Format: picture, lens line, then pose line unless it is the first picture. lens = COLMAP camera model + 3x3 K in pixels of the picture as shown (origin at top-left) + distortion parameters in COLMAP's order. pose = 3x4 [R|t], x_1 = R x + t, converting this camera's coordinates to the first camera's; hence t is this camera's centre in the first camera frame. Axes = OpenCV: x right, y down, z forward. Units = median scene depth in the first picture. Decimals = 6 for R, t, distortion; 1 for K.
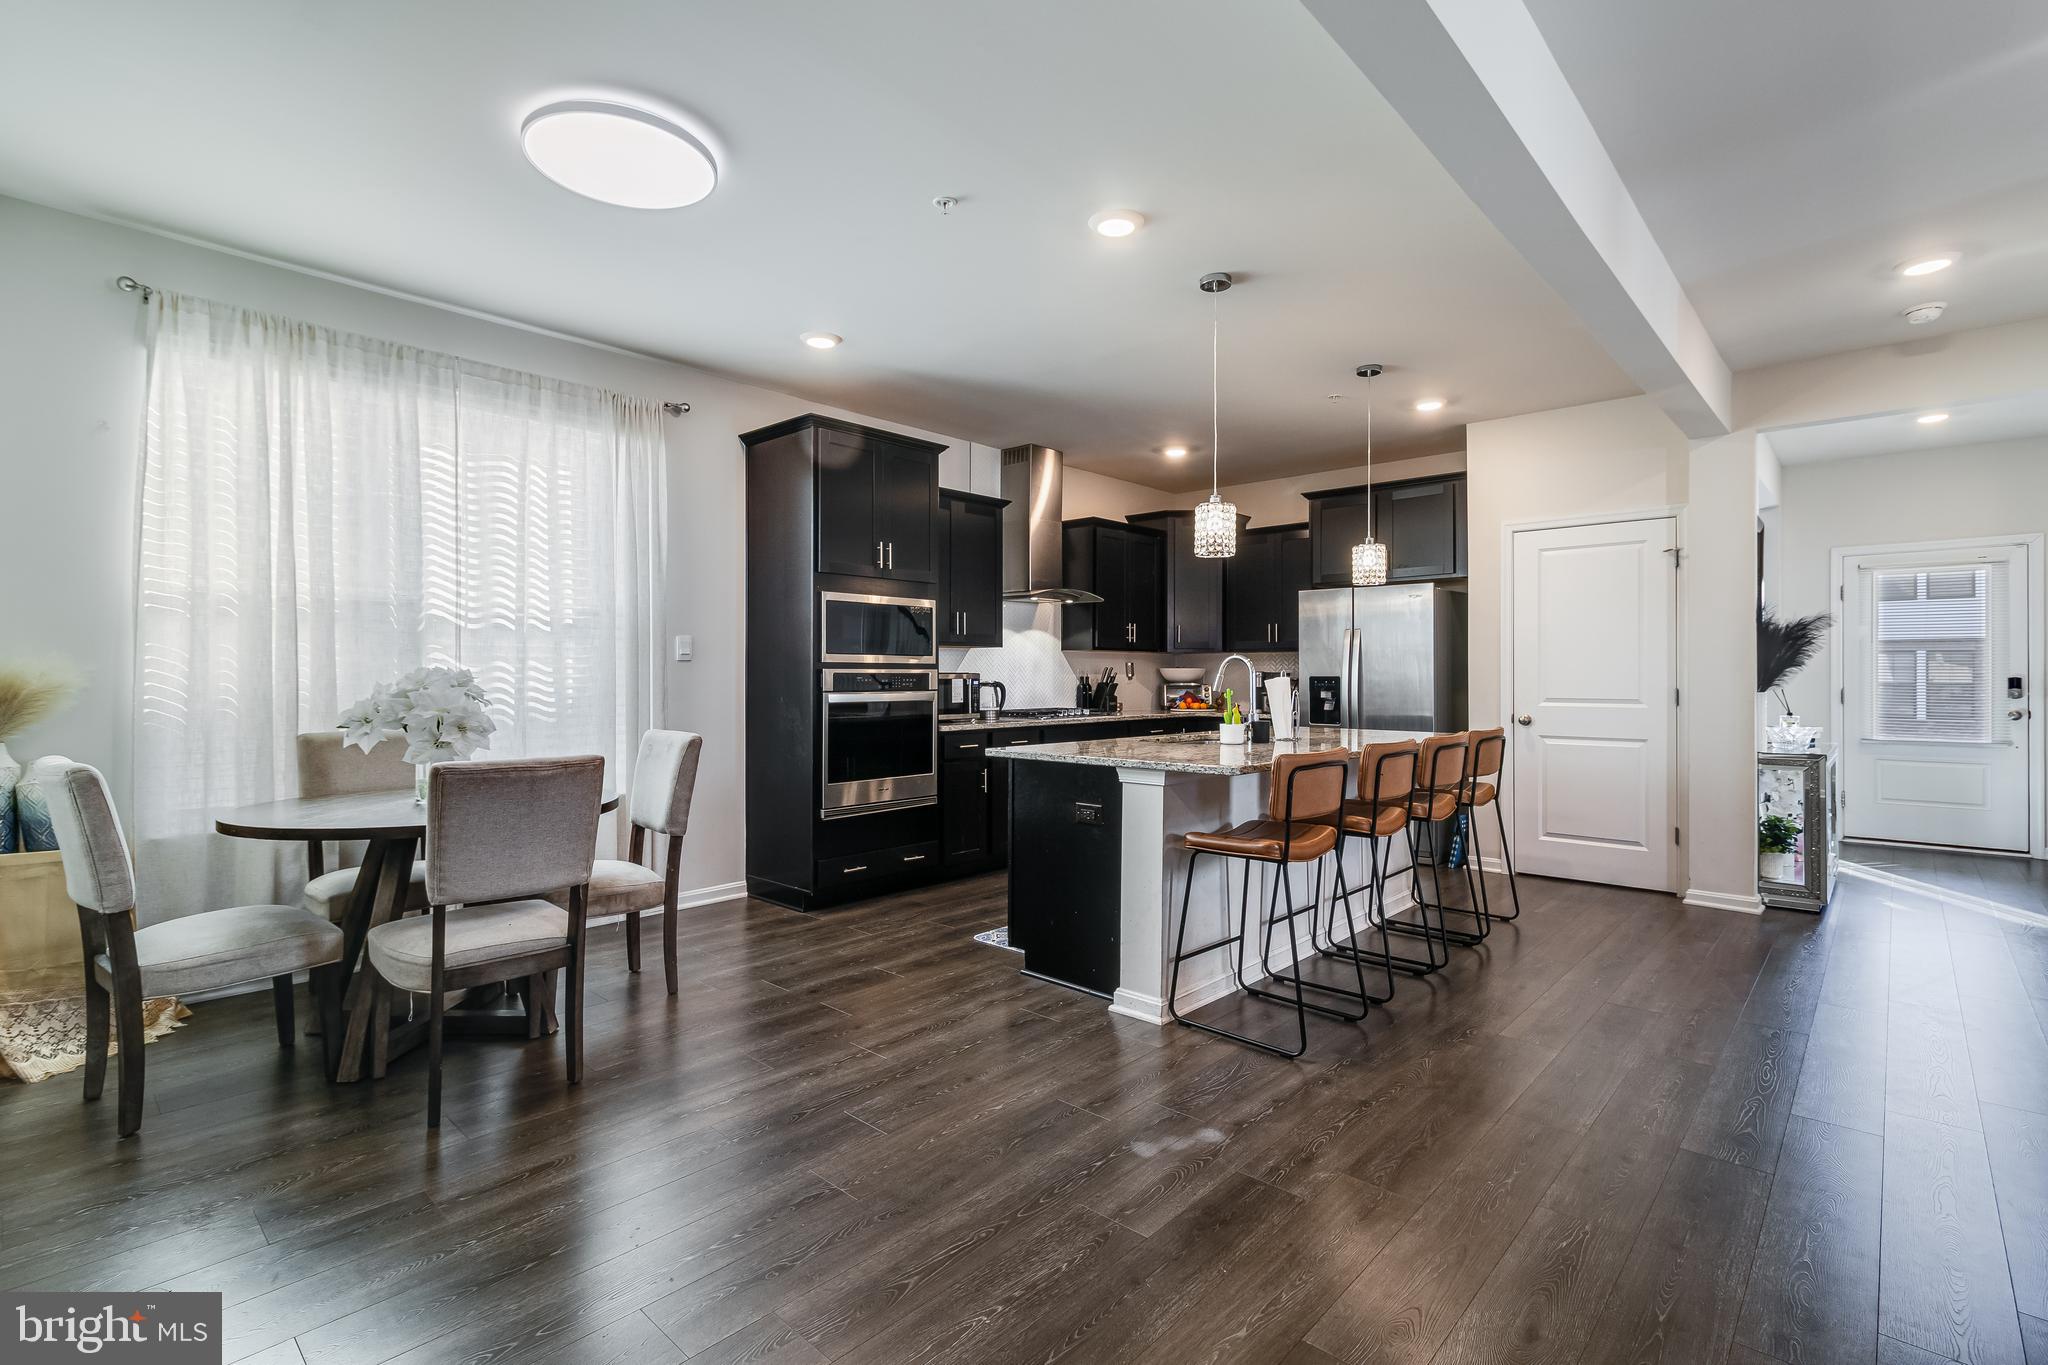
lens RADIAL K [[946.8, 0, 1023.5], [0, 946.8, 665.0], [0, 0, 1]] dist [0.003796, 0.001099]
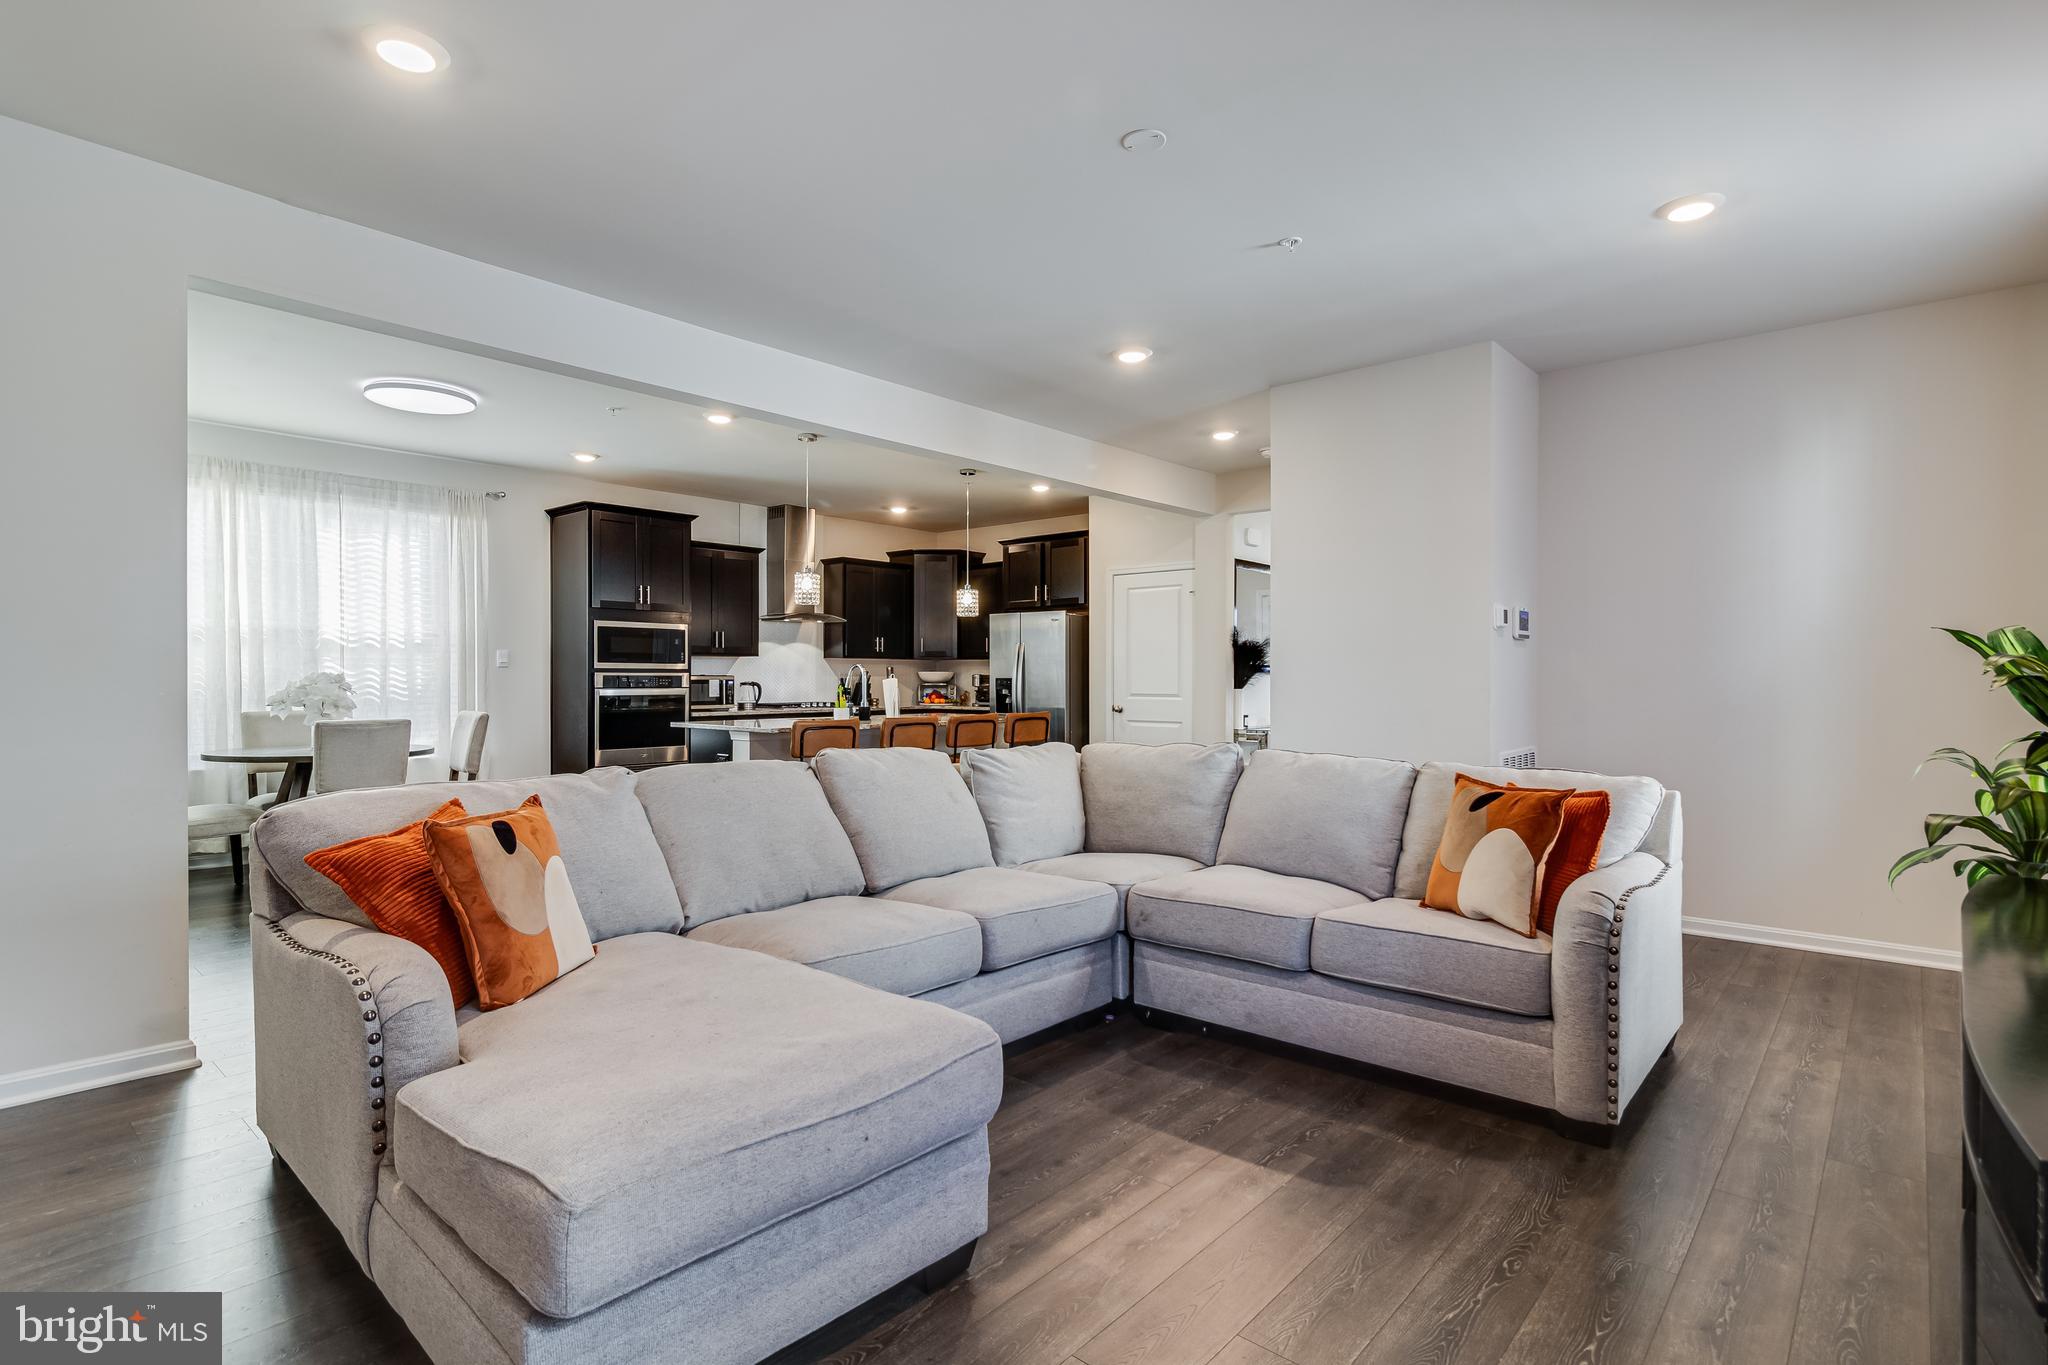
lens RADIAL K [[1011.6, 0, 1021.5], [0, 1011.6, 674.5], [0, 0, 1]] dist [-0.002023, -0.001080]
pose [[0.999734, 0.000967, 0.023043, 0.417371], [-0.001152, 0.999967, 0.008036, -0.006388], [-0.023035, -0.008060, 0.999702, -0.595281]]
